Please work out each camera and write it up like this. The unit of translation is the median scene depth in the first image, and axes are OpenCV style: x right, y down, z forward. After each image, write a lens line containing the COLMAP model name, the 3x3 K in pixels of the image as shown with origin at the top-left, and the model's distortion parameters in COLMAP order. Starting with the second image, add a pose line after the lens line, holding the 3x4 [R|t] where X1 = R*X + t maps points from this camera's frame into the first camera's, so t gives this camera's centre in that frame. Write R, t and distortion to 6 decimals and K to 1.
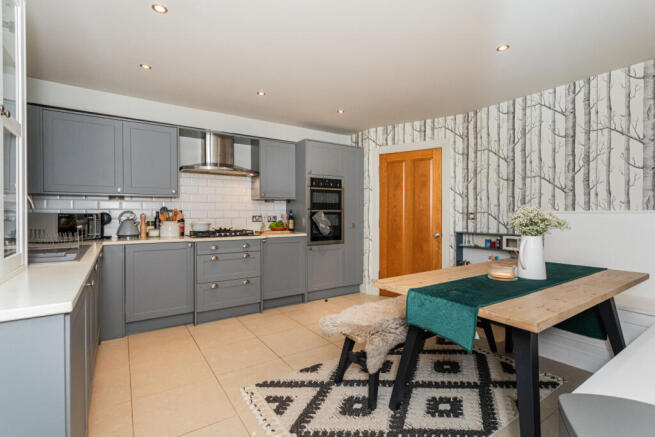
lens RADIAL K [[308.2, 0, 326.7], [0, 308.2, 217.0], [0, 0, 1]] dist [0.002348, 0.000595]
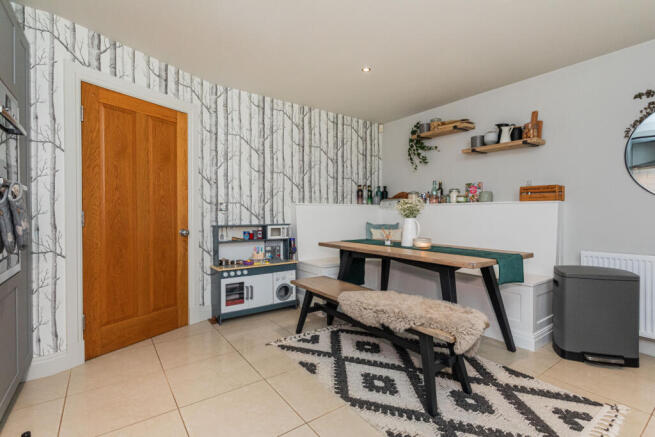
lens RADIAL K [[331.9, 0, 327.9], [0, 331.9, 205.2], [0, 0, 1]] dist [0.086636, -0.000058]
pose [[-0.064004, 0.000696, 0.997949, -0.525817], [-0.006611, 0.999978, -0.001122, -0.008822], [-0.997928, -0.006669, -0.063998, 0.814896]]
